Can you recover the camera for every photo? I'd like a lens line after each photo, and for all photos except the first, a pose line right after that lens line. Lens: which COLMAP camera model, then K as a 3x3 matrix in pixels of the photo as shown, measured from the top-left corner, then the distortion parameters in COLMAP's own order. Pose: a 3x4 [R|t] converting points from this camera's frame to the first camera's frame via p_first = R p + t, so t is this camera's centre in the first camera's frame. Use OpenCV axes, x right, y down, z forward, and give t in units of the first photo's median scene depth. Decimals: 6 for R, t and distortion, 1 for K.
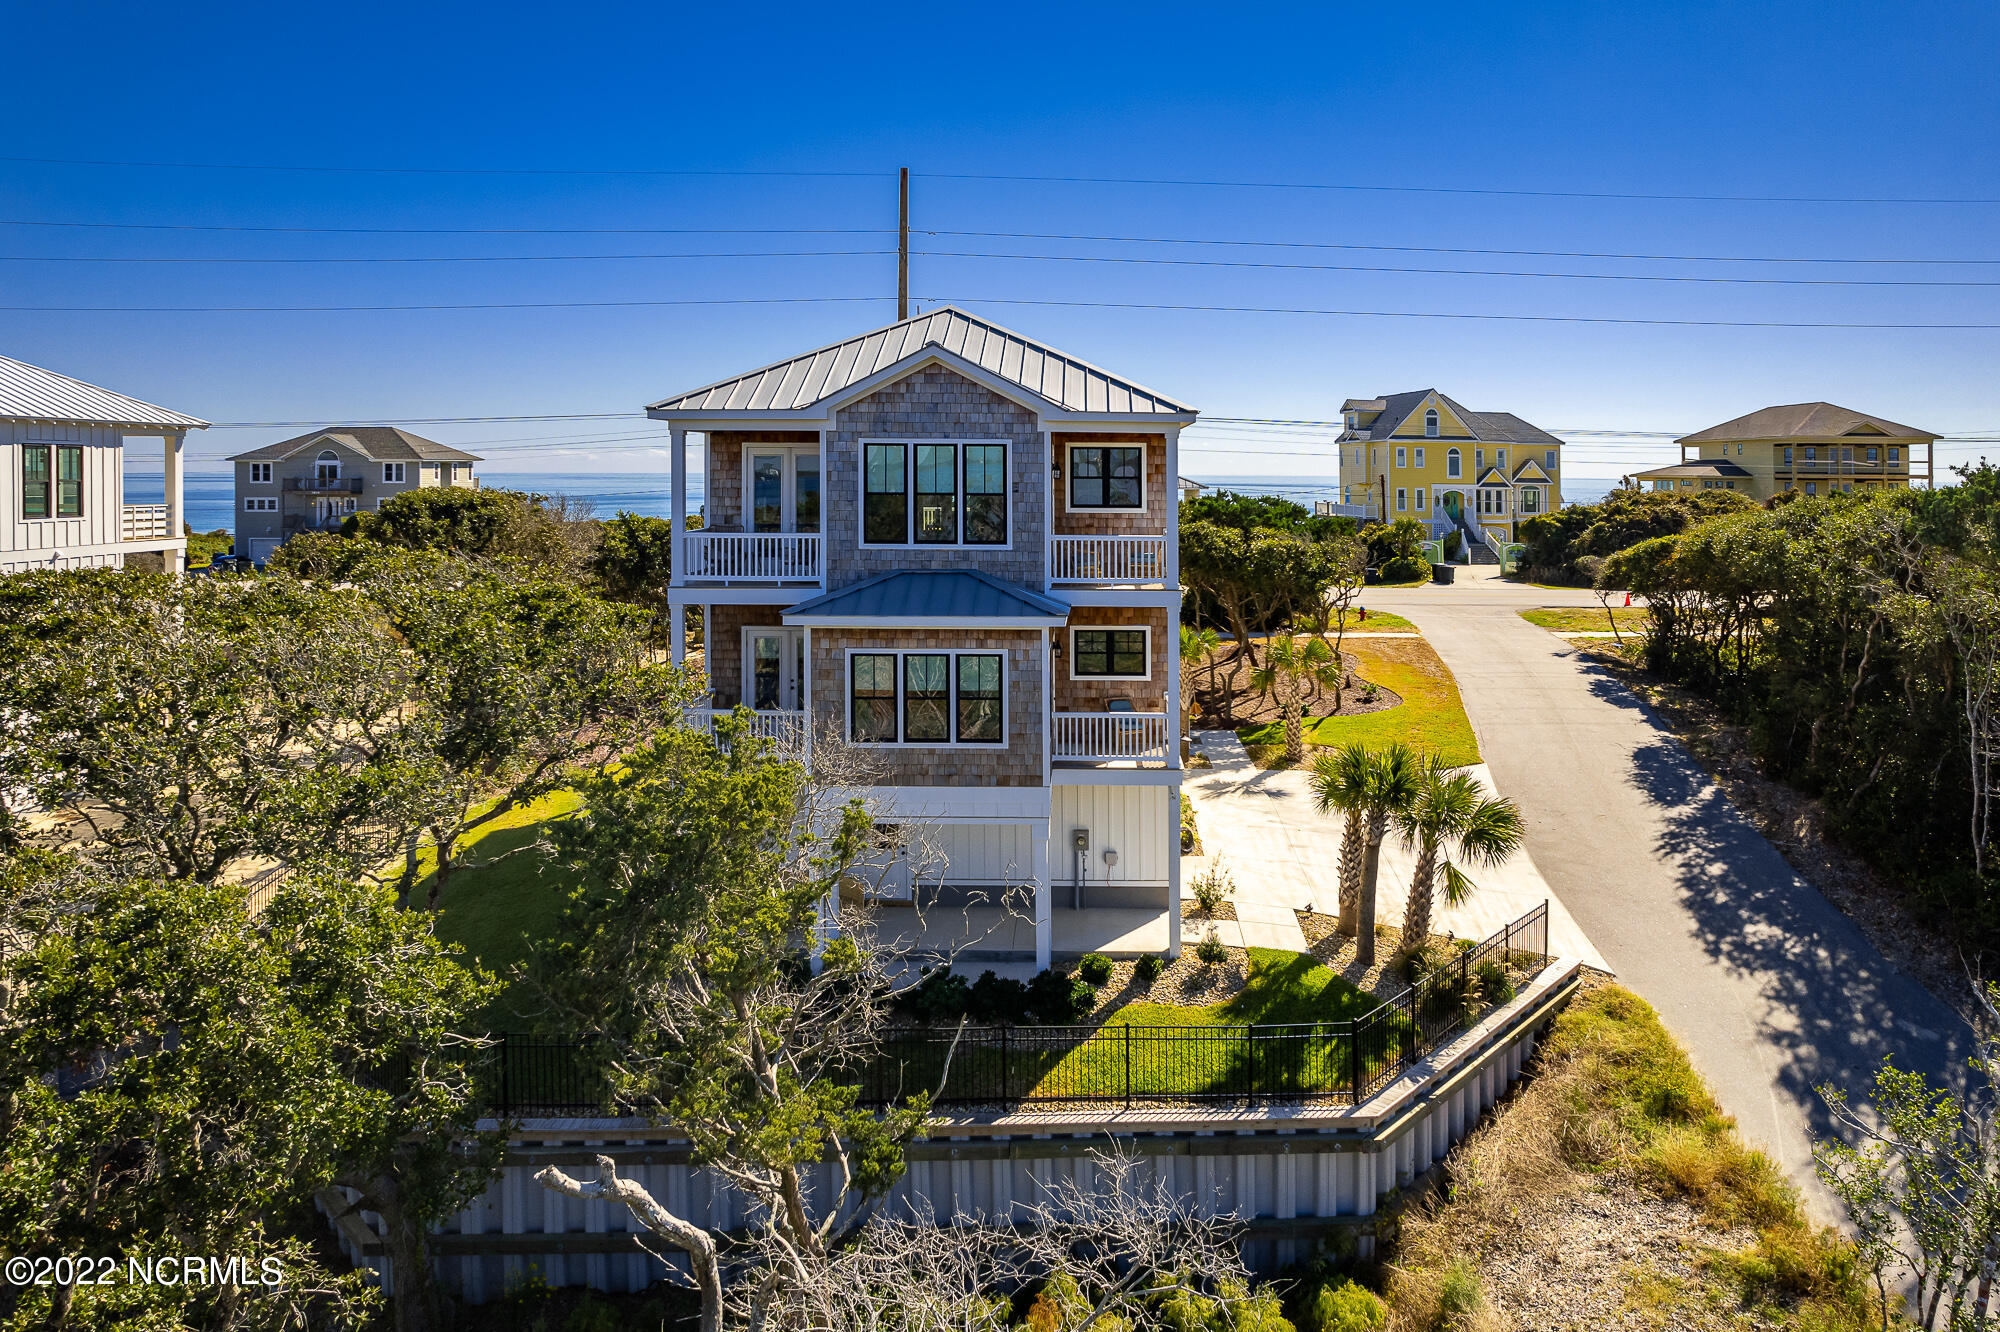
lens RADIAL K [[1326.1, 0, 1102.3], [0, 1326.1, 527.2], [0, 0, 1]] dist [-0.067825, 0.049908]
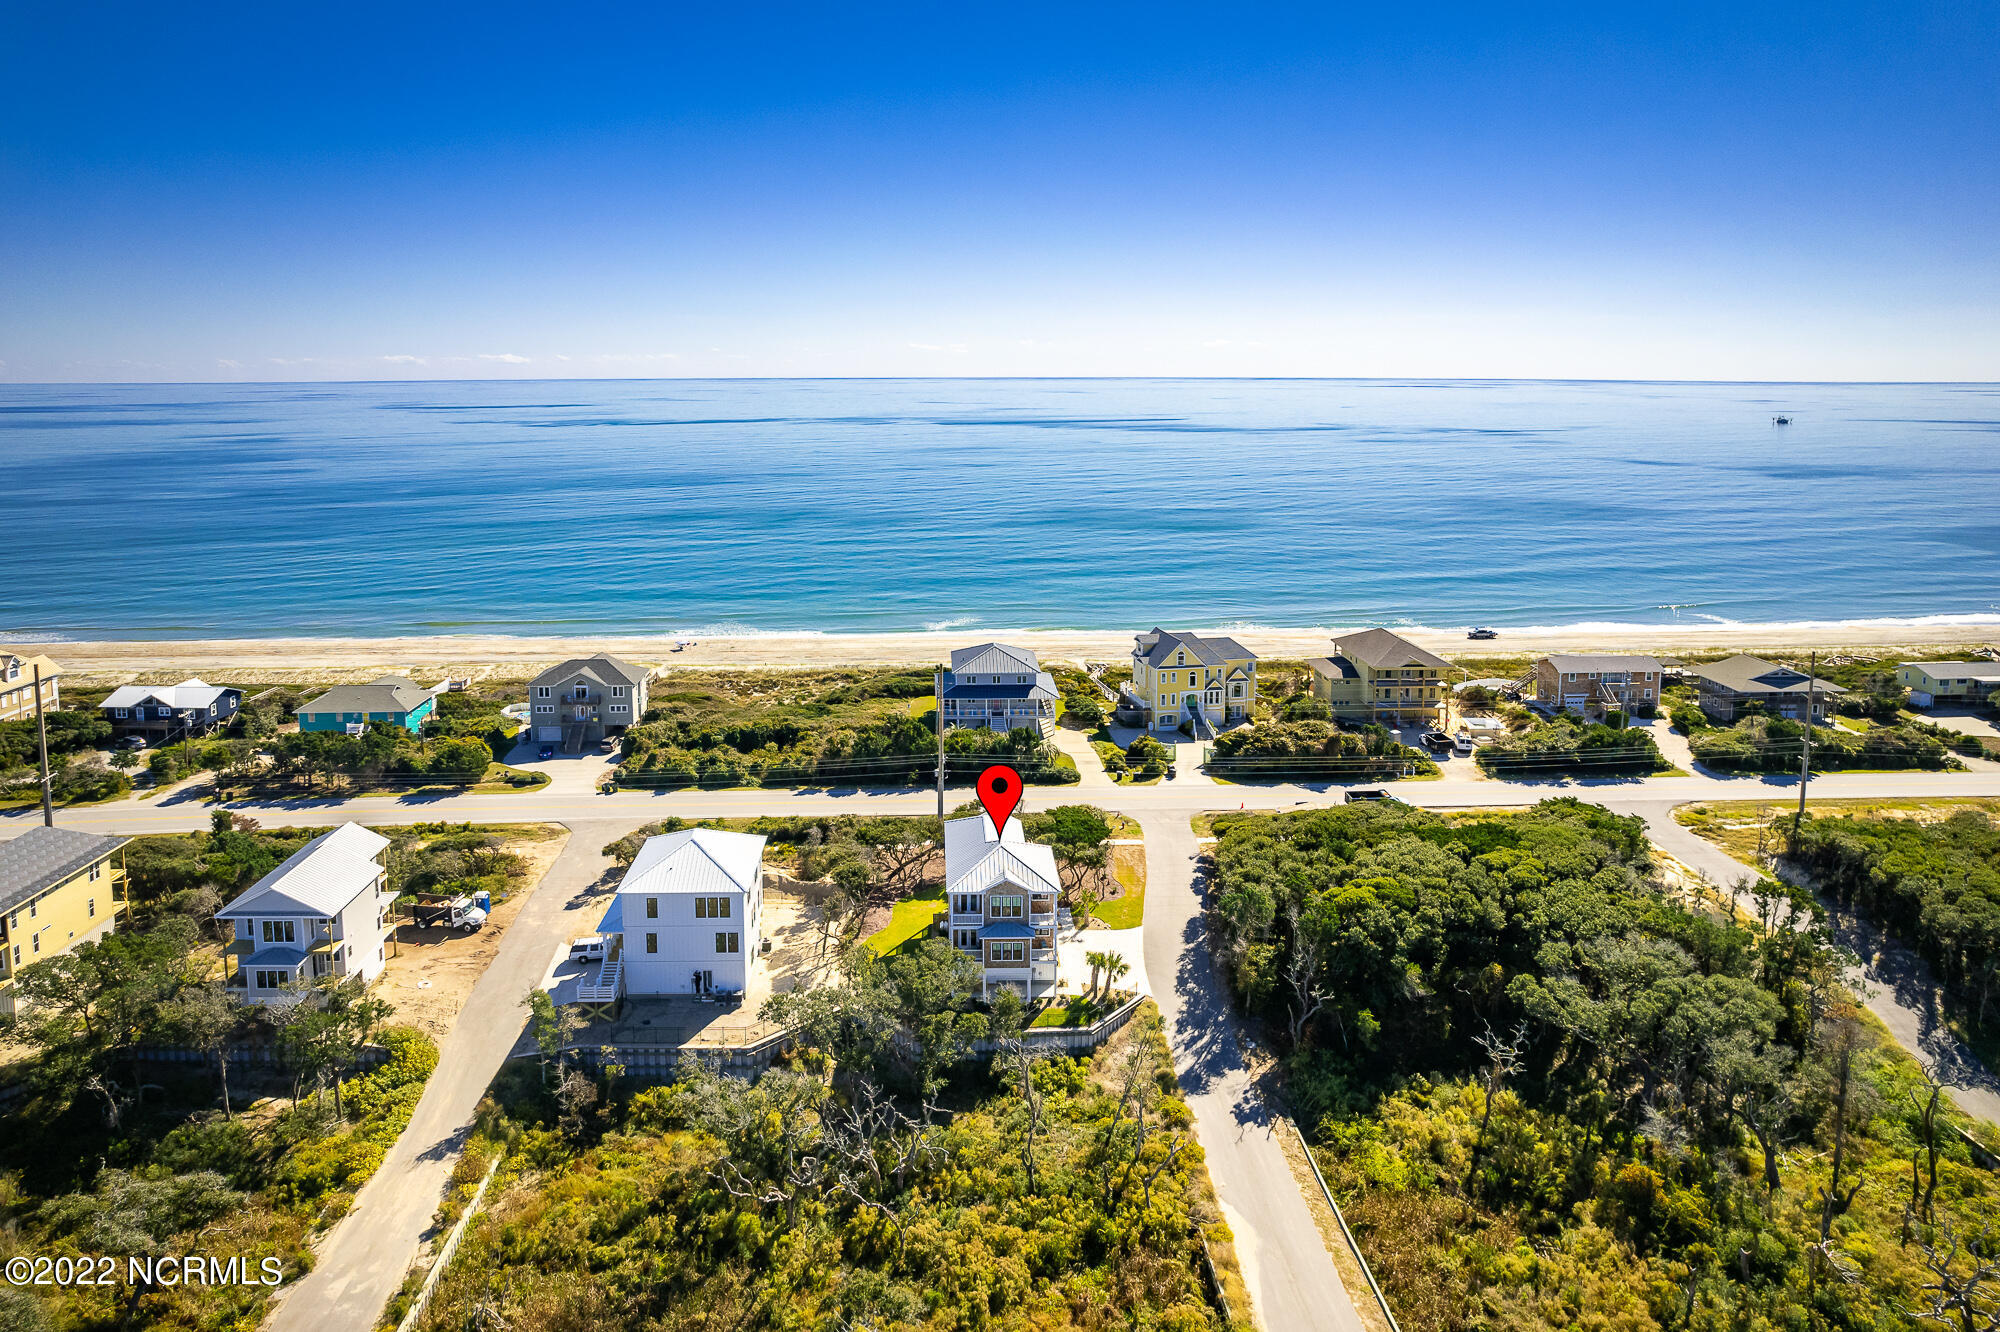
lens RADIAL K [[1326.1, 0, 995.8], [0, 1326.1, 655.5], [0, 0, 1]] dist [-0.067825, 0.049908]
pose [[0.999333, -0.003690, 0.036344, -0.335488], [-0.002519, 0.985557, 0.169325, -1.737633], [-0.036443, -0.169303, 0.984890, -3.566732]]
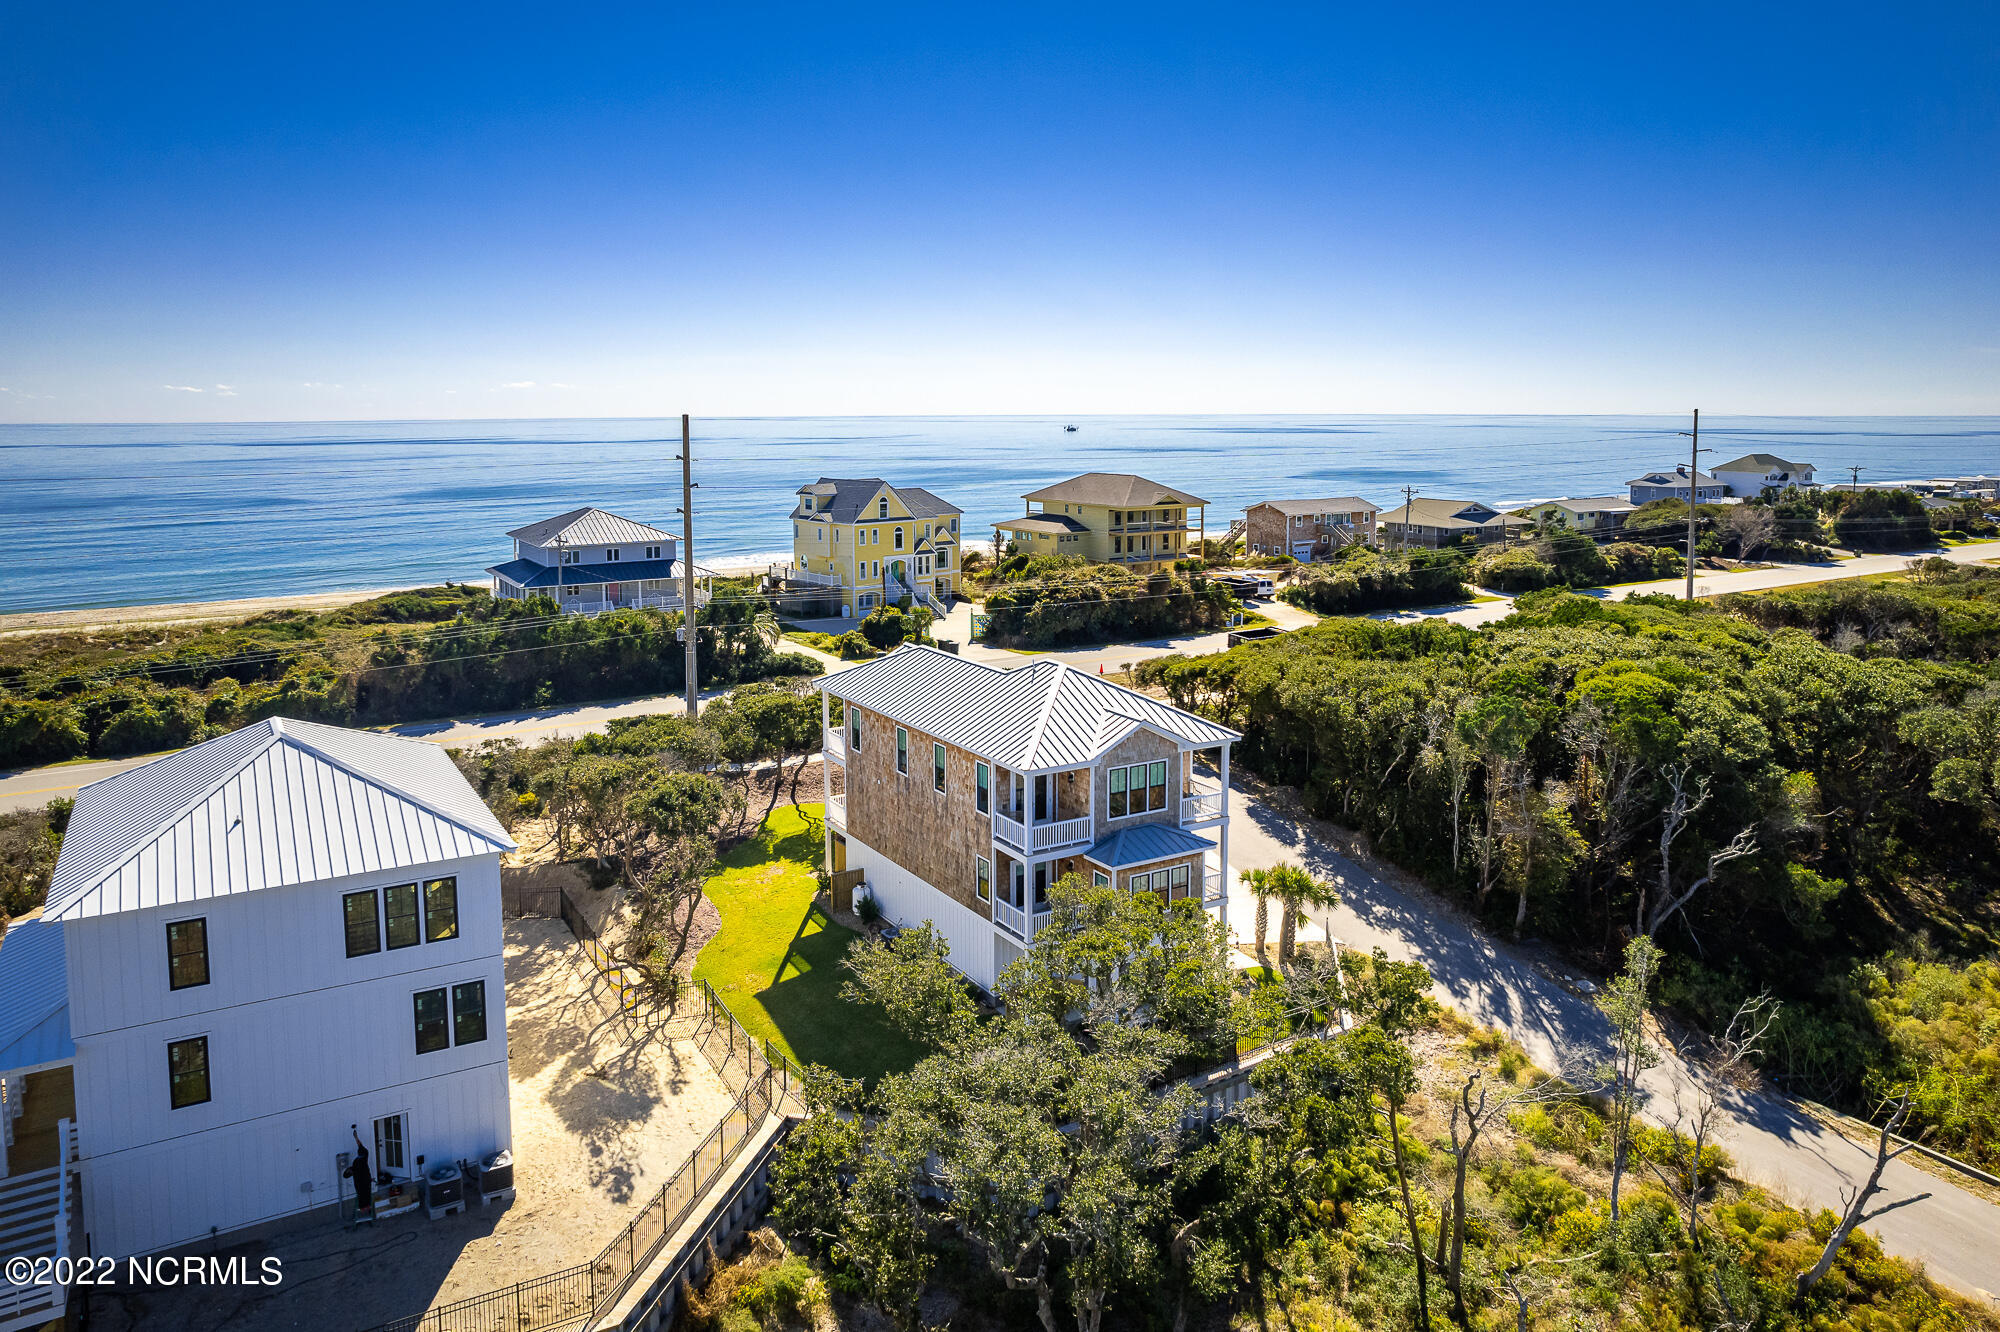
lens RADIAL K [[1326.1, 0, 978.9], [0, 1326.1, 620.1], [0, 0, 1]] dist [-0.067825, 0.049908]
pose [[0.865186, -0.084436, 0.494292, -1.326503], [0.027553, 0.992237, 0.121270, -0.539740], [-0.500694, -0.091302, 0.860796, -0.611989]]
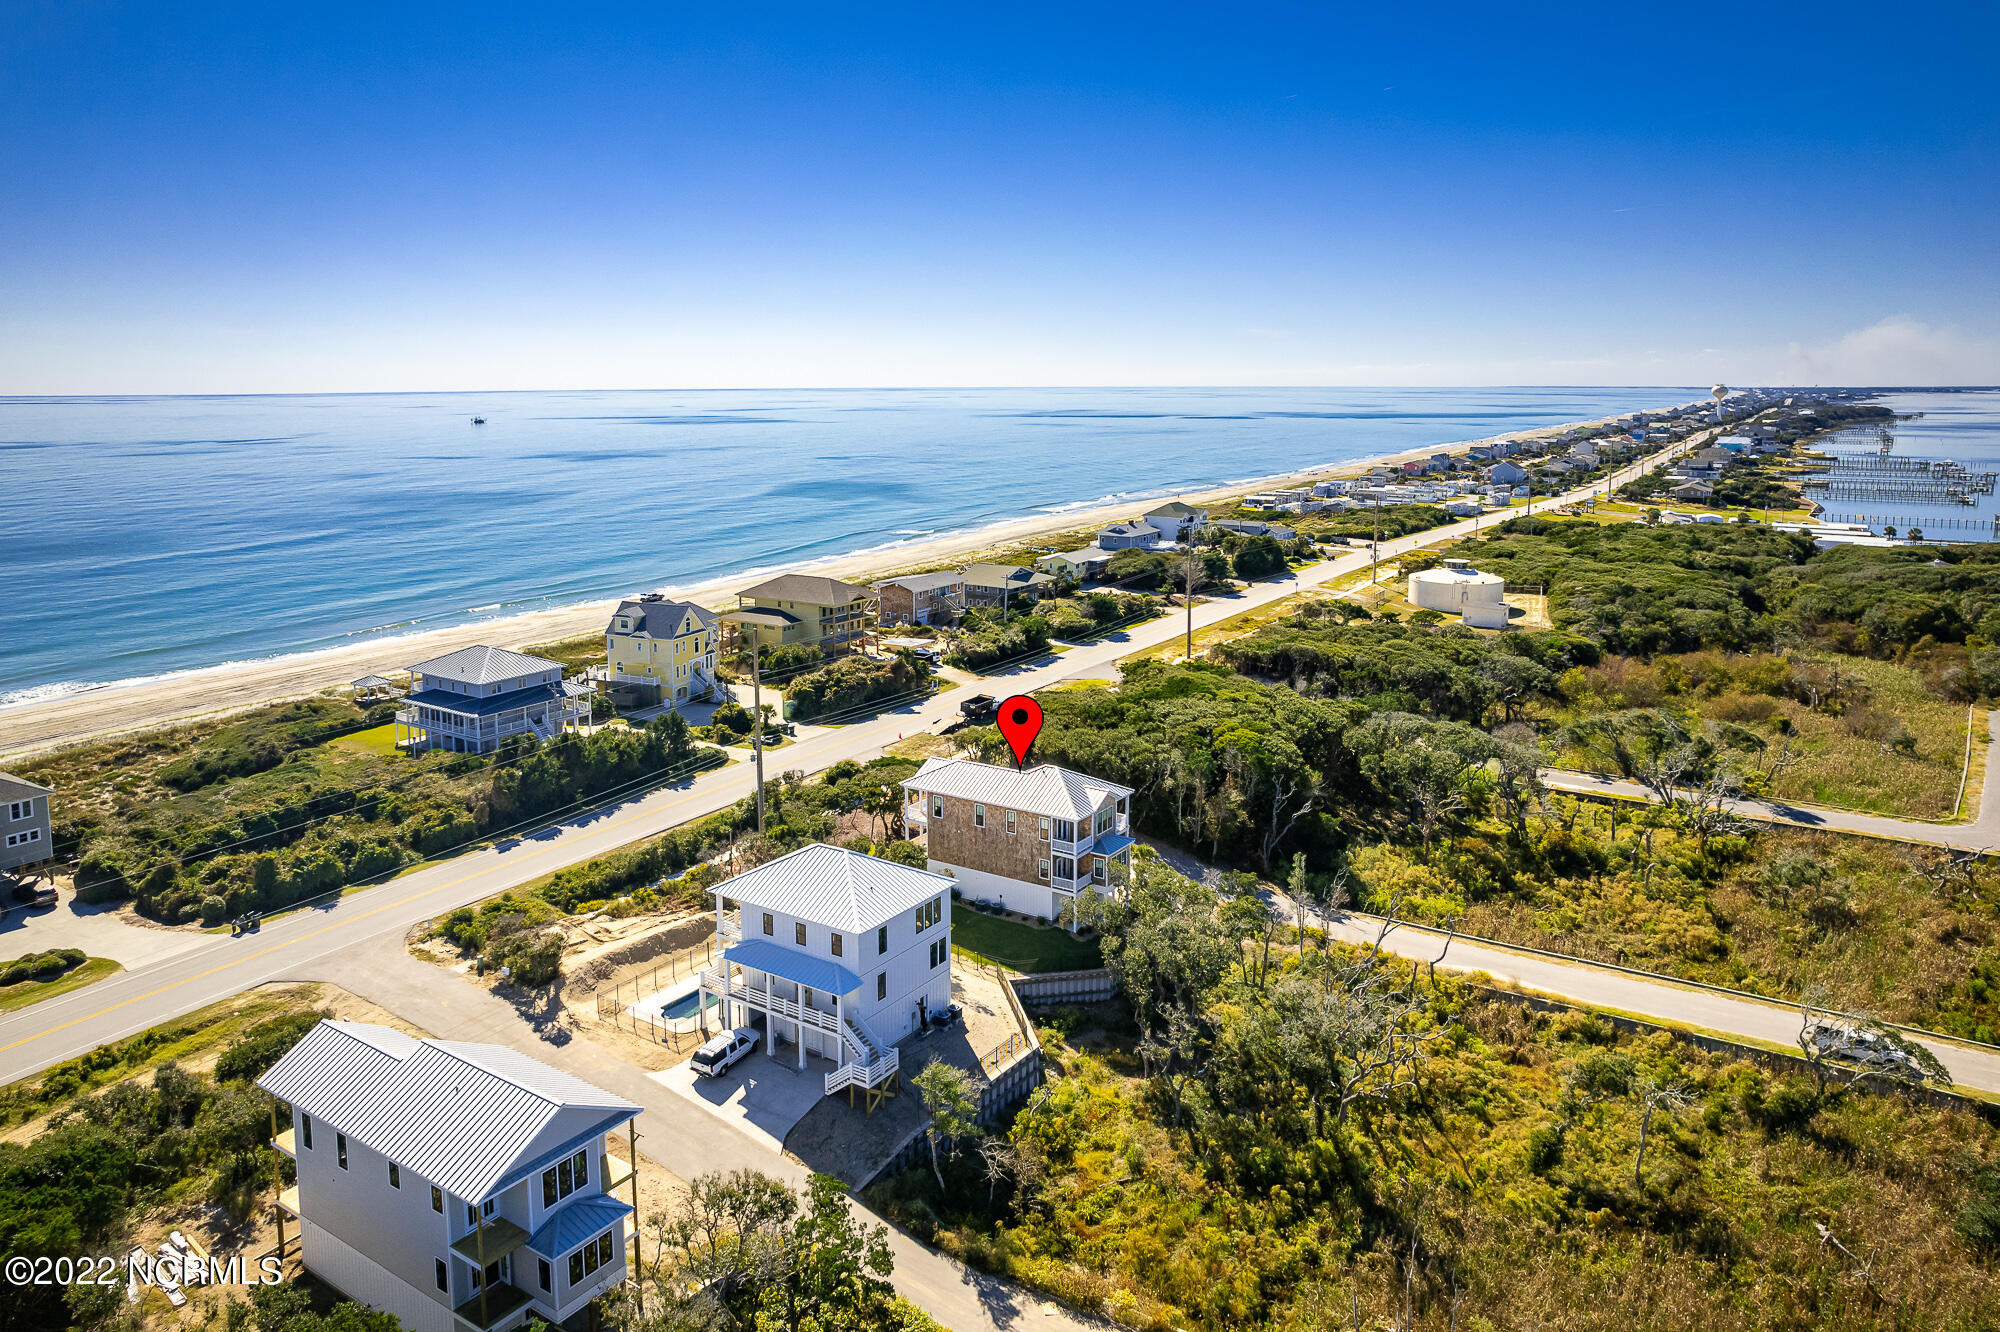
lens RADIAL K [[1326.1, 0, 987.0], [0, 1326.1, 654.9], [0, 0, 1]] dist [-0.067825, 0.049908]
pose [[0.559197, -0.164839, 0.812482, -4.084306], [0.033465, 0.983723, 0.176548, -1.447844], [-0.828359, -0.071536, 0.555612, -1.218966]]
